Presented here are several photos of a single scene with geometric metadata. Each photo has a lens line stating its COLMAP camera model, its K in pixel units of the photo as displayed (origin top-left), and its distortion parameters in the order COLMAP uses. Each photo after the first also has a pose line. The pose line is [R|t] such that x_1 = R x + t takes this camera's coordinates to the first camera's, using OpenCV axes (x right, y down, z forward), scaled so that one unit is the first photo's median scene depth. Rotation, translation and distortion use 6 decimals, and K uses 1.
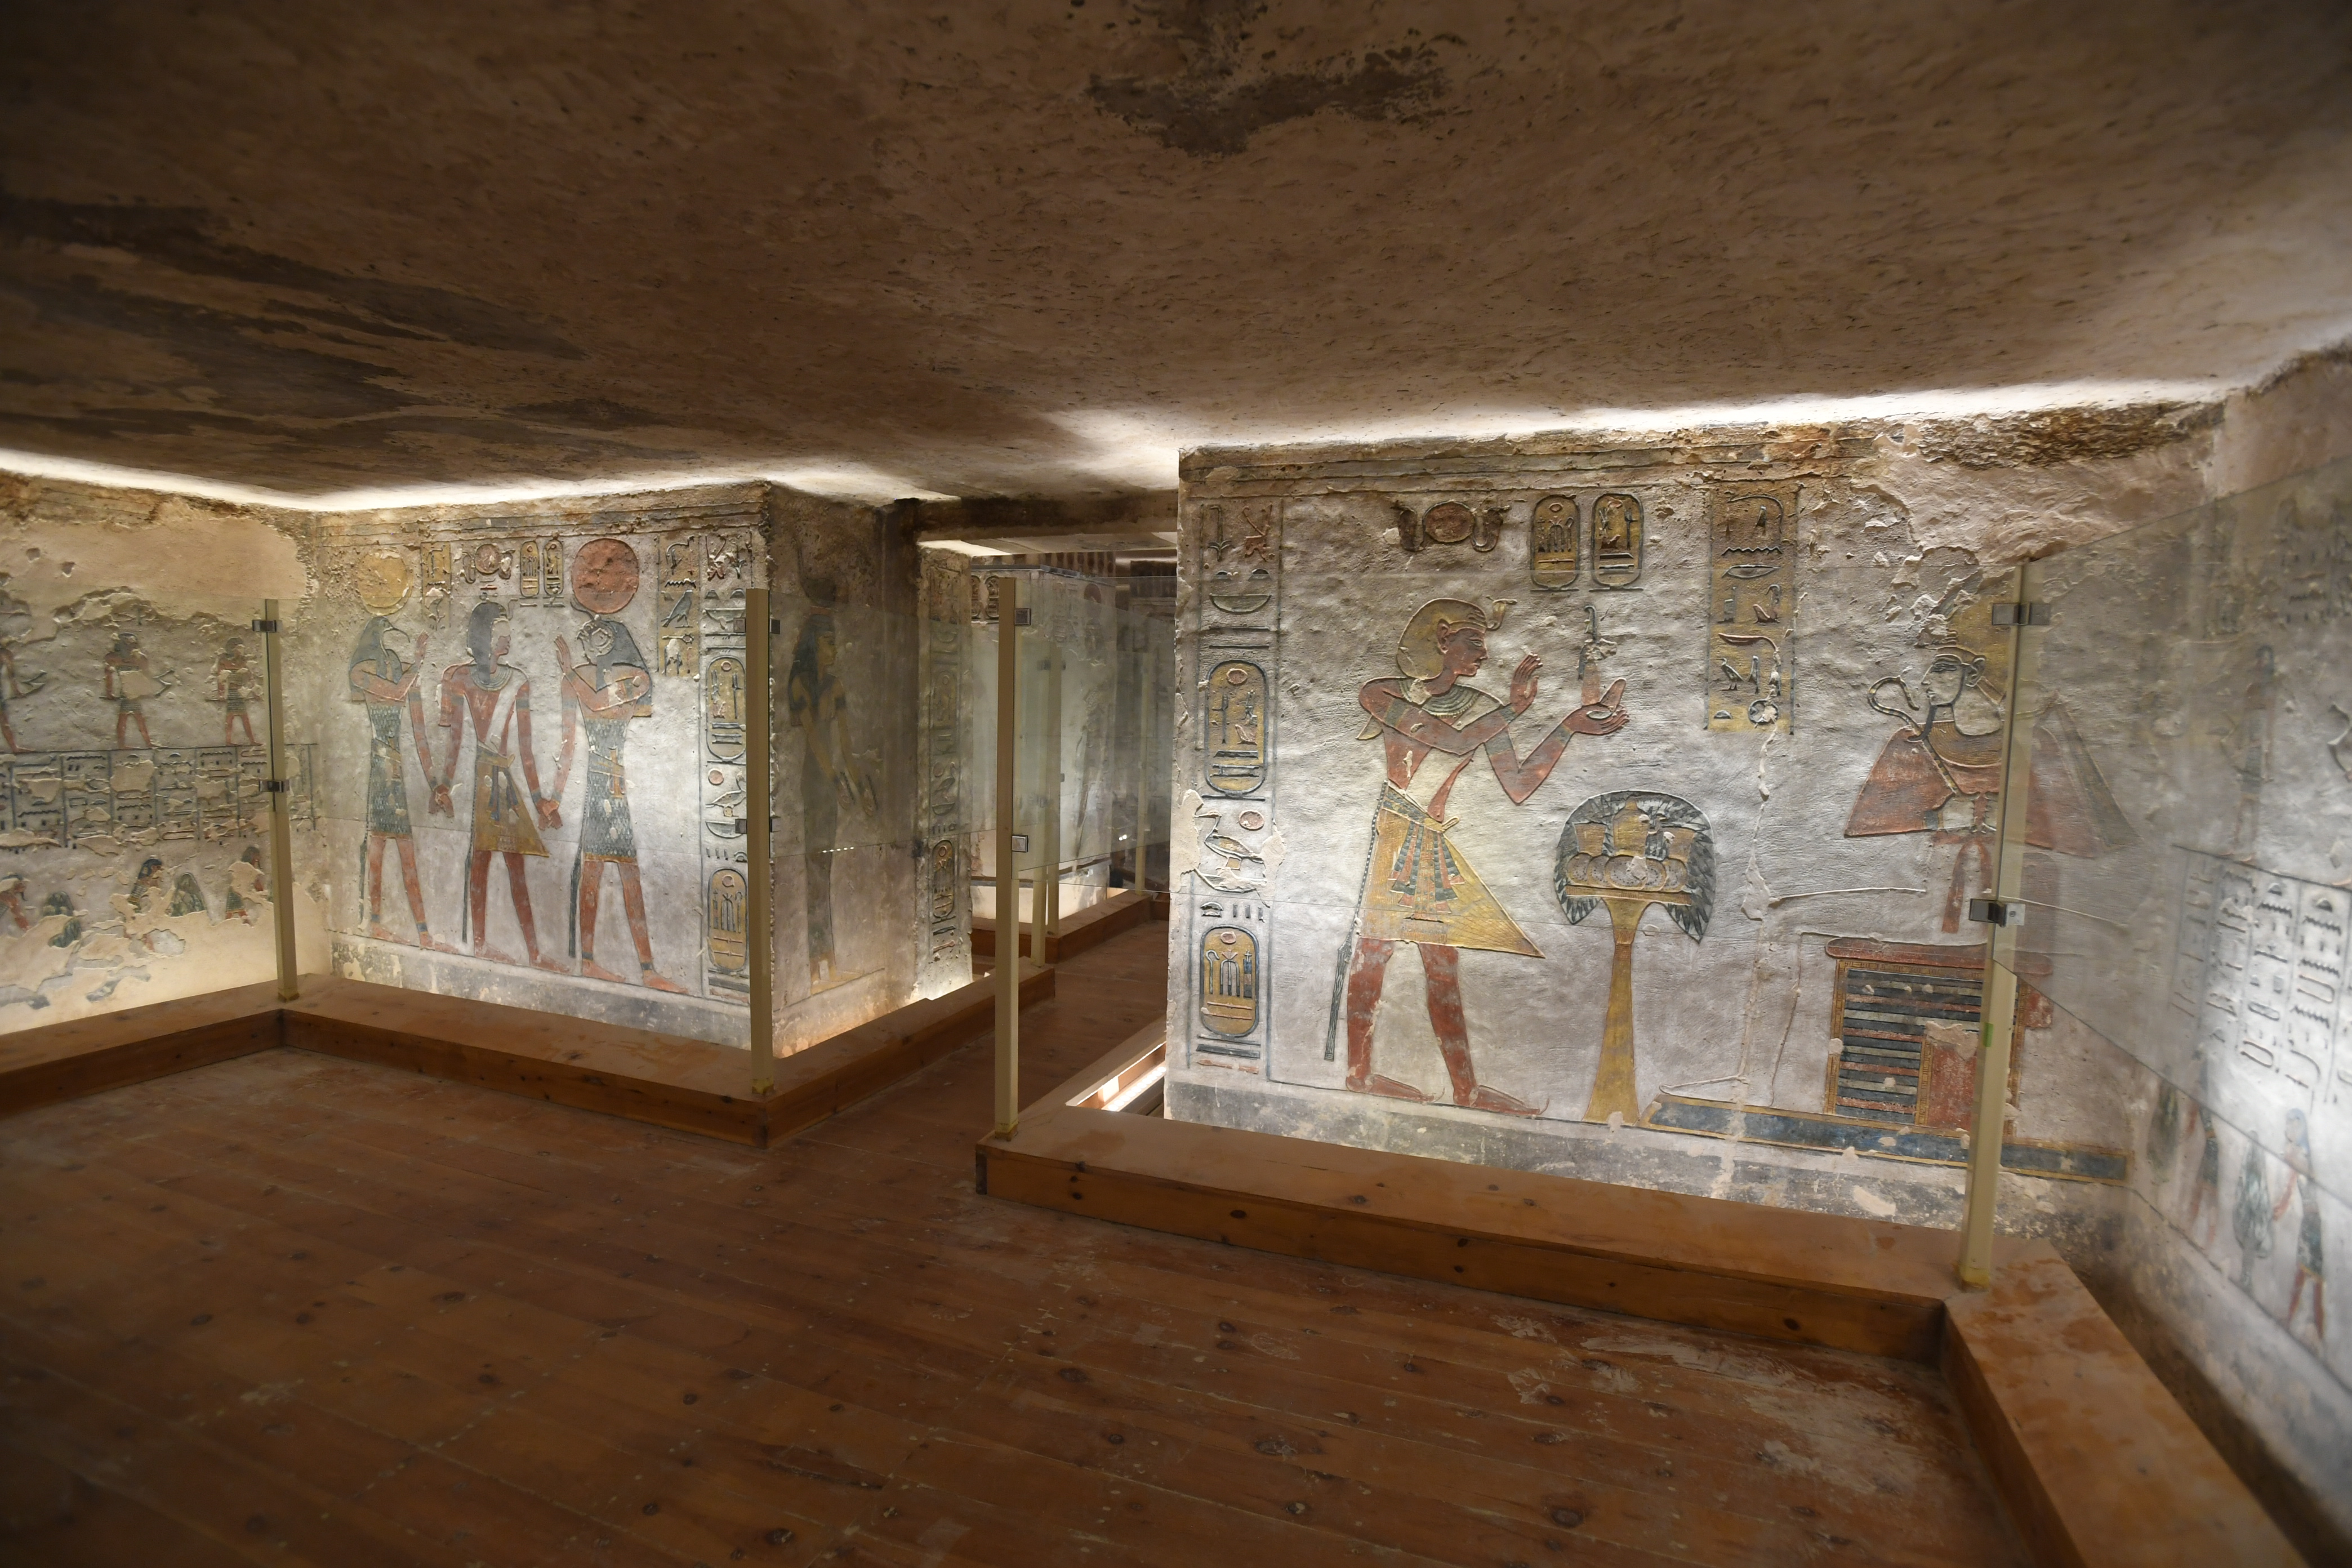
lens RADIAL K [[1157.6, 0, 1172.2], [0, 1157.6, 788.0], [0, 0, 1]] dist [-0.018610, 0.000516]
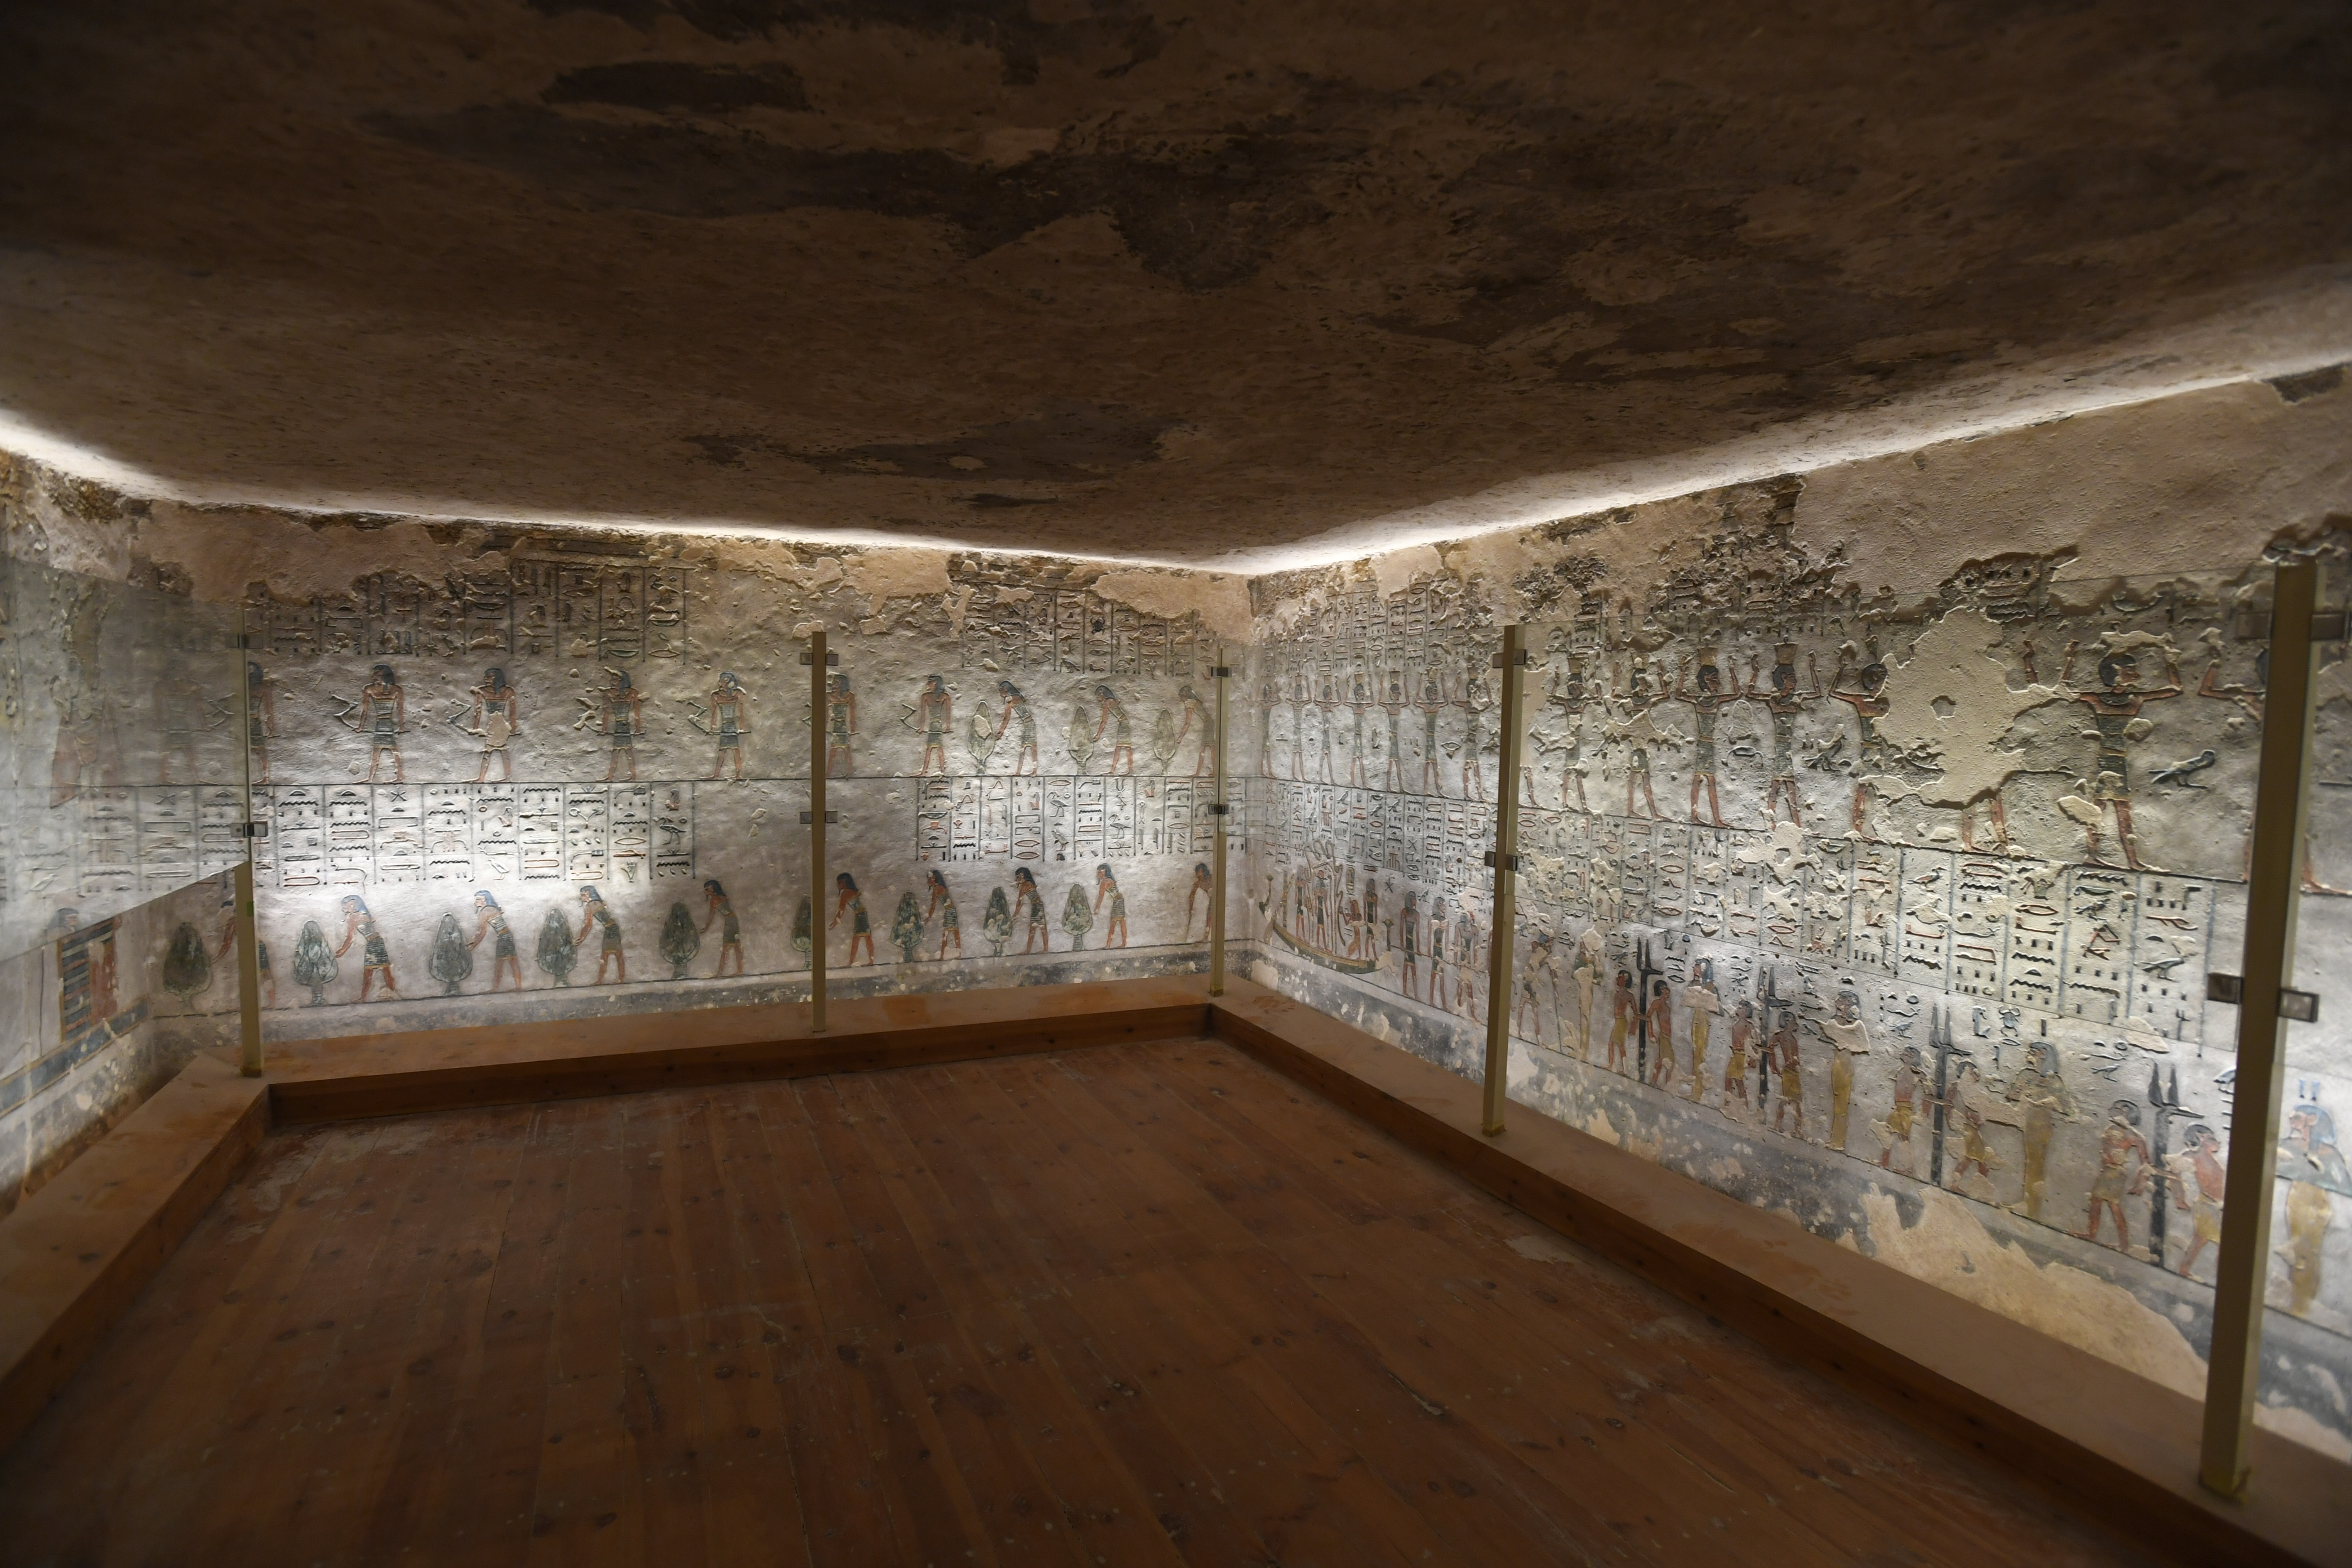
lens RADIAL K [[1157.6, 0, 1173.9], [0, 1157.6, 784.0], [0, 0, 1]] dist [-0.018610, 0.000516]
pose [[-0.722989, -0.070811, 0.687221, -1.349874], [0.033754, 0.989925, 0.137512, -0.134782], [-0.690035, 0.122616, -0.713314, 1.307613]]
